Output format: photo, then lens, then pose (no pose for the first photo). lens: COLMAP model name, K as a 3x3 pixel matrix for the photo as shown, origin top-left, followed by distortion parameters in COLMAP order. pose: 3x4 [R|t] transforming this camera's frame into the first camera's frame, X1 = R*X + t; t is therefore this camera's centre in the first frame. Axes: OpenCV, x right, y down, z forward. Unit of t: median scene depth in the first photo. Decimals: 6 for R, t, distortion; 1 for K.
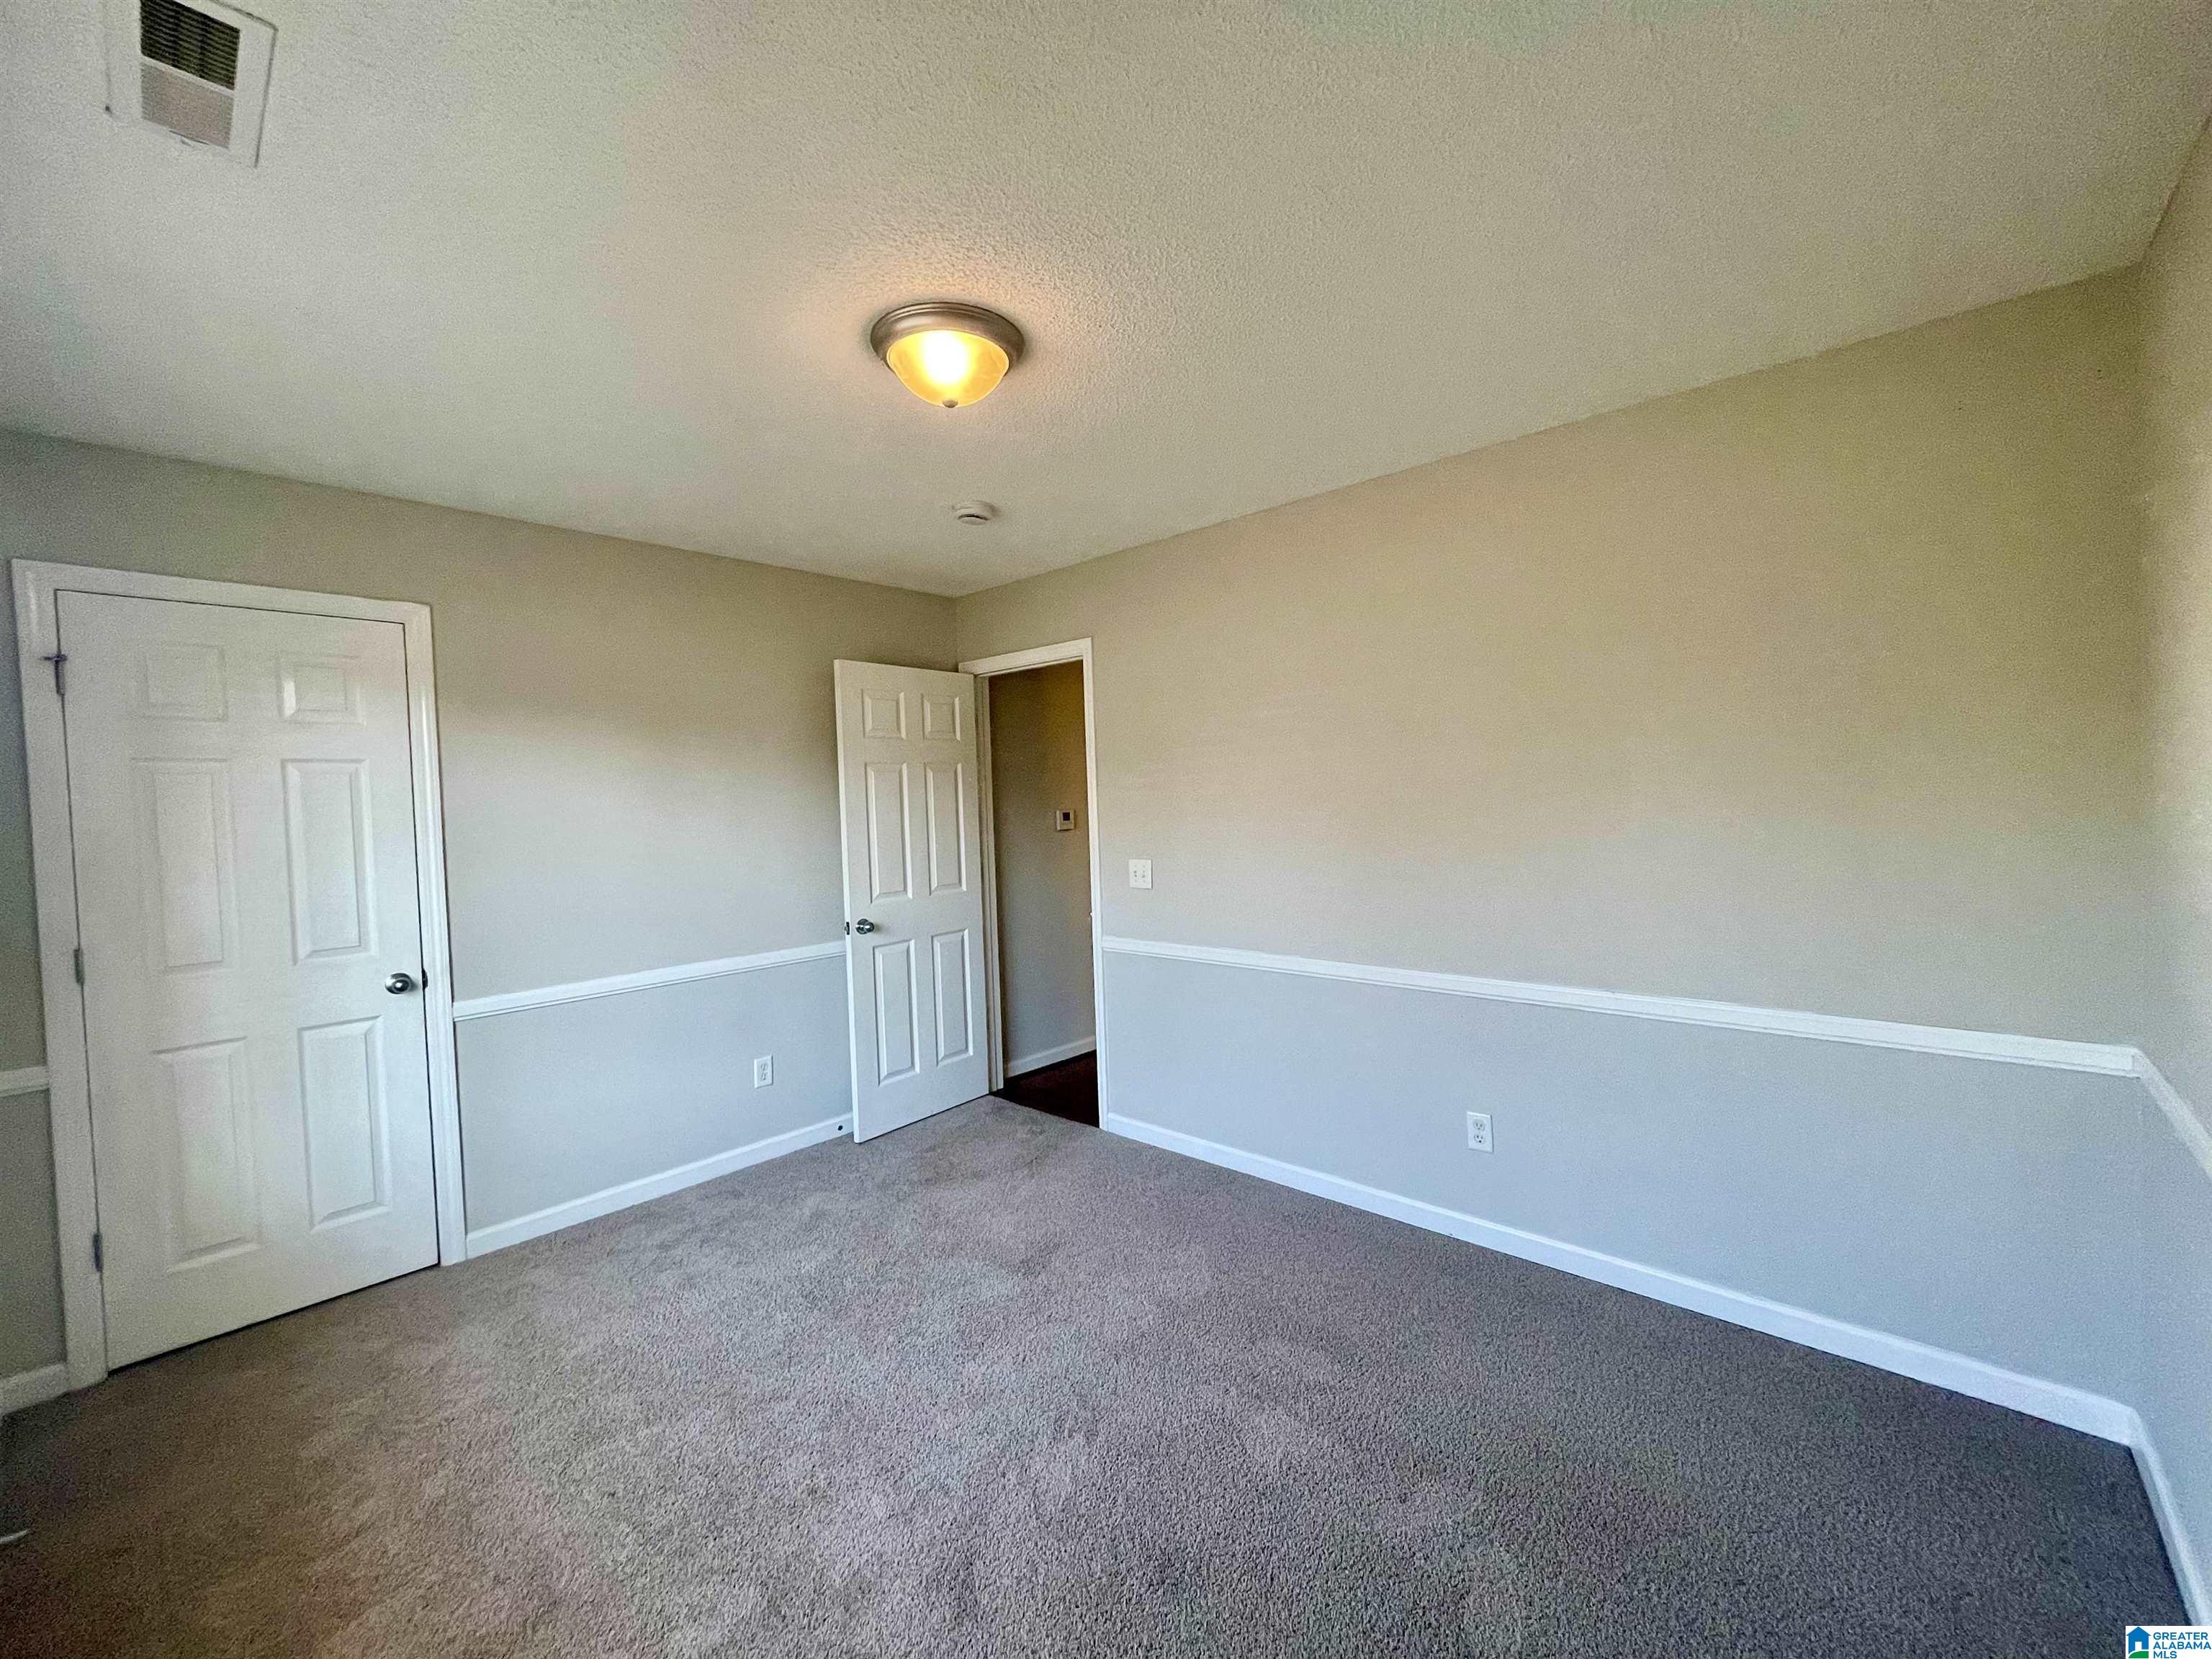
lens RADIAL K [[897.8, 0, 1106.0], [0, 897.8, 829.5], [0, 0, 1]] dist [-0.000451, 0.000024]
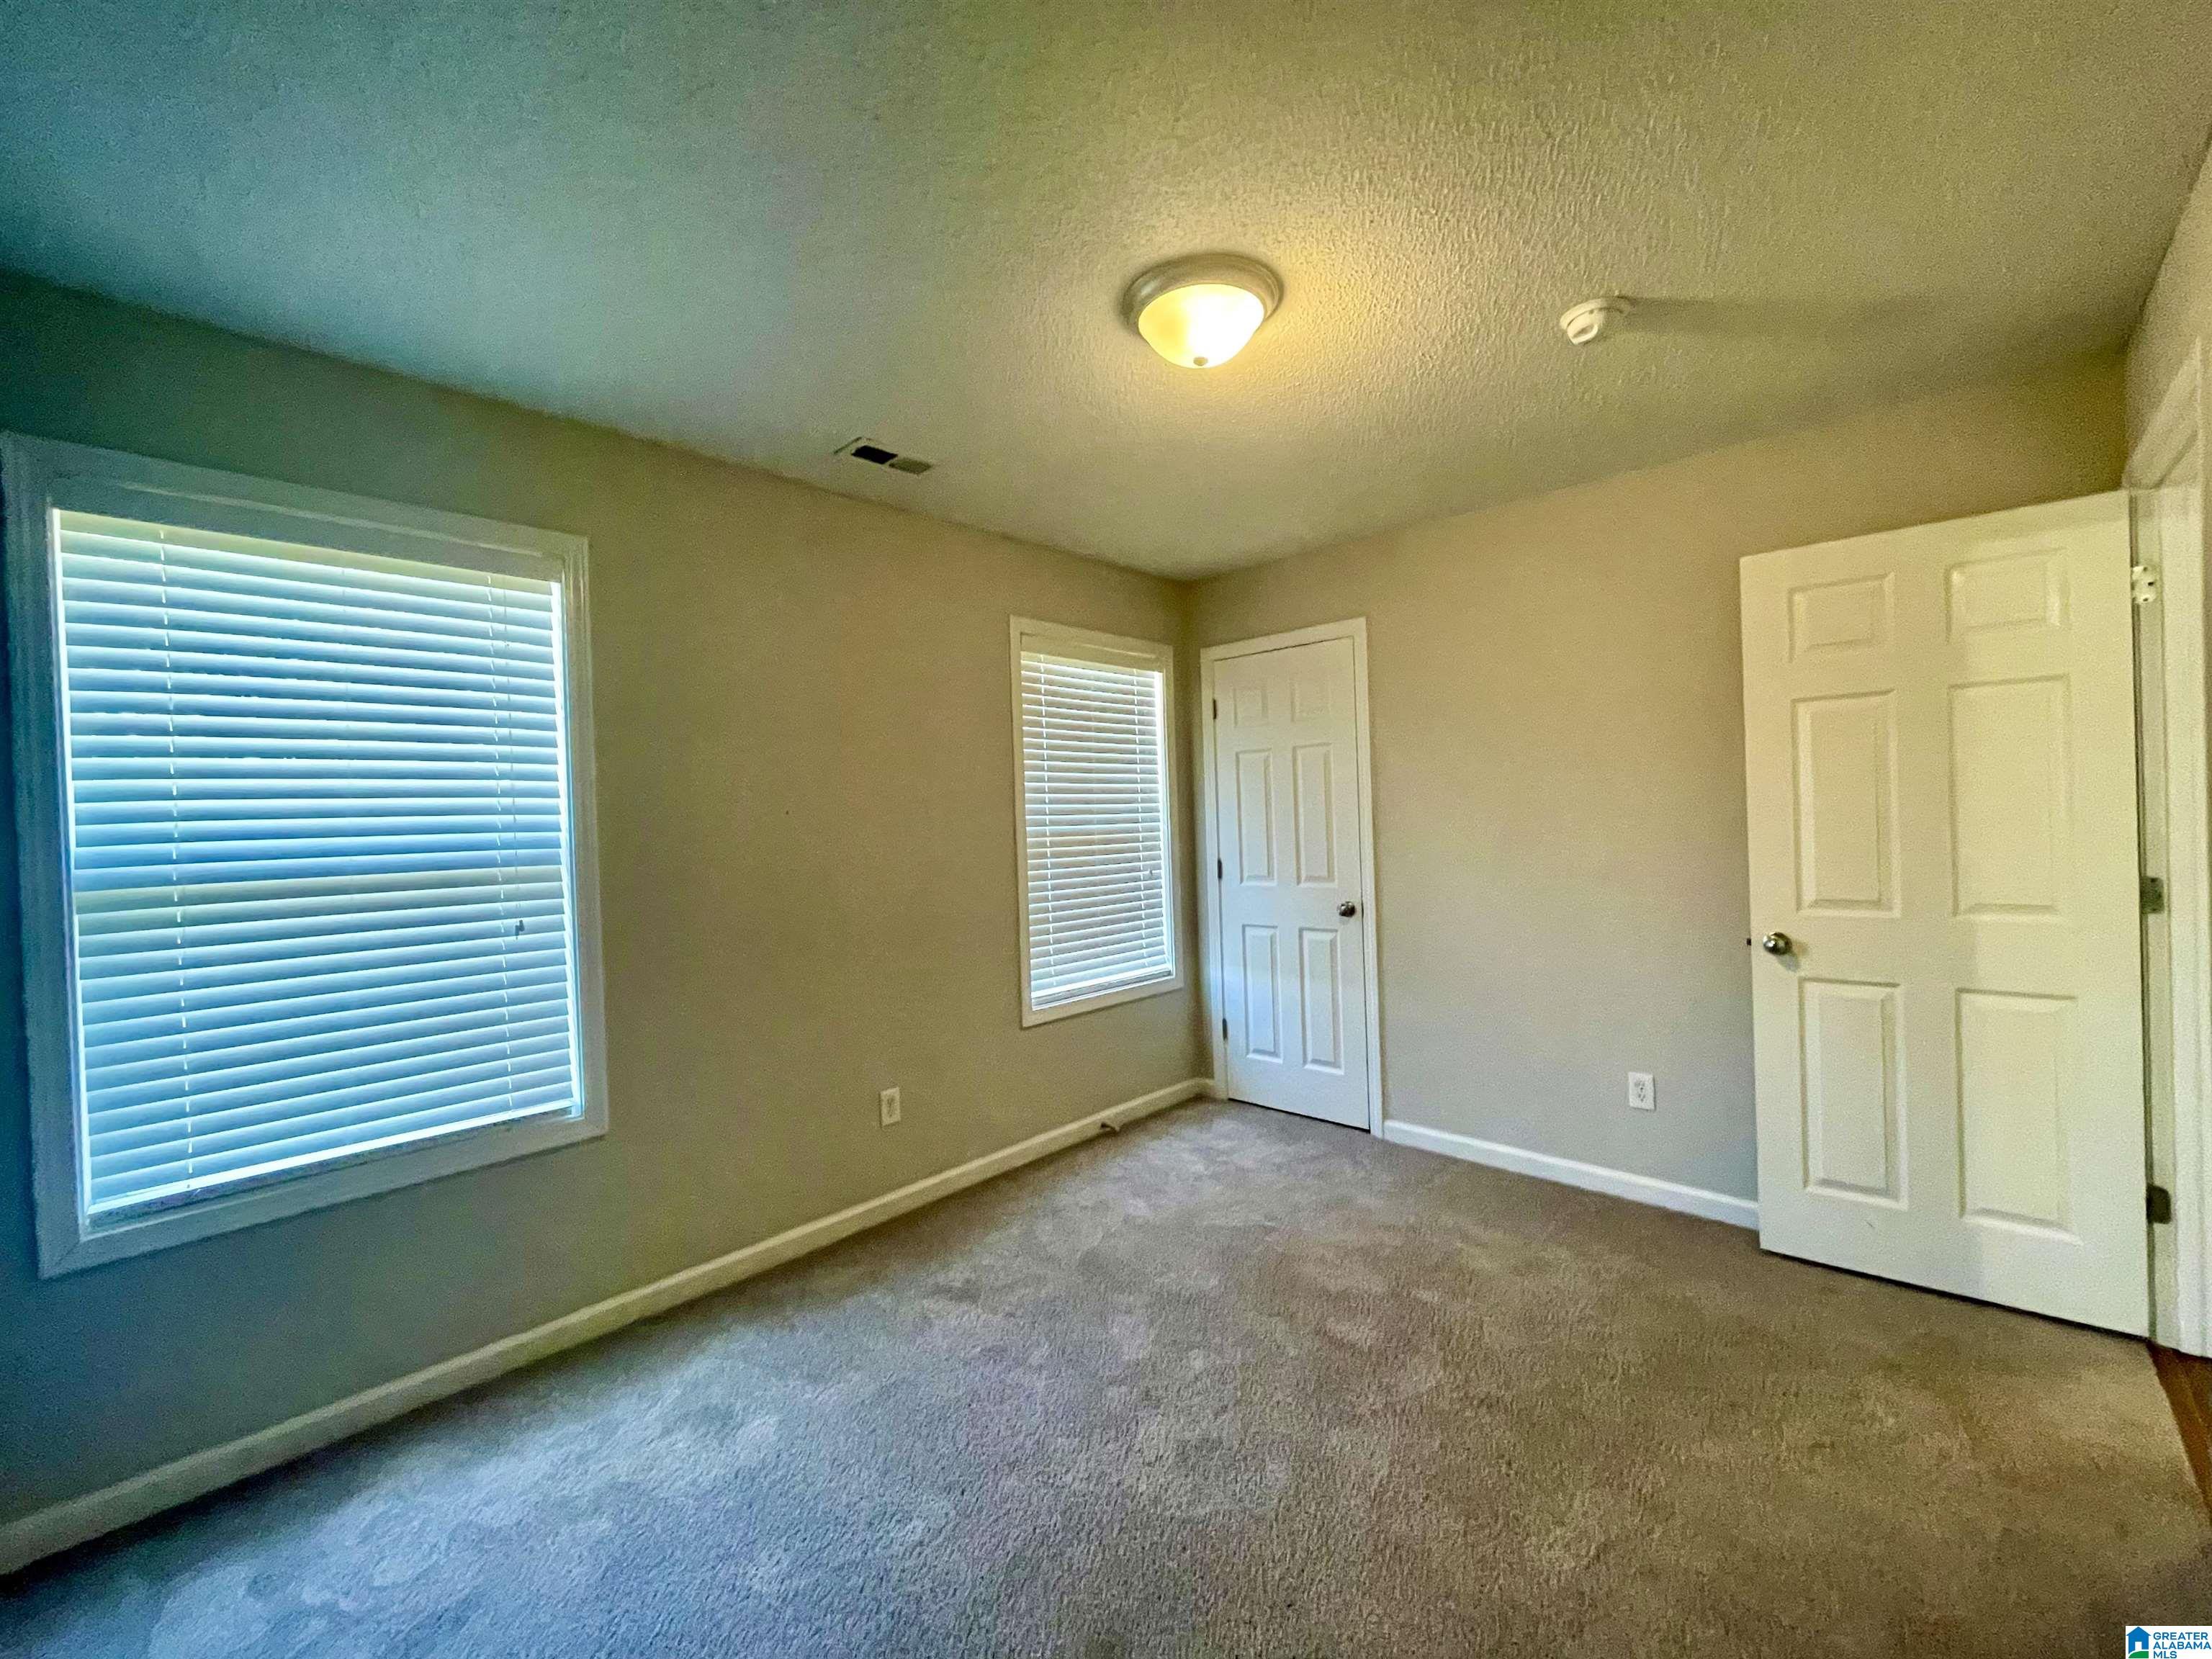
lens RADIAL K [[887.5, 0, 1106.0], [0, 887.5, 829.5], [0, 0, 1]] dist [-0.001624, -0.000144]
pose [[-0.004871, 0.051908, -0.998640, 0.513879], [-0.000442, 0.998652, 0.051911, -0.014803], [0.999988, 0.000694, -0.004842, 0.639797]]
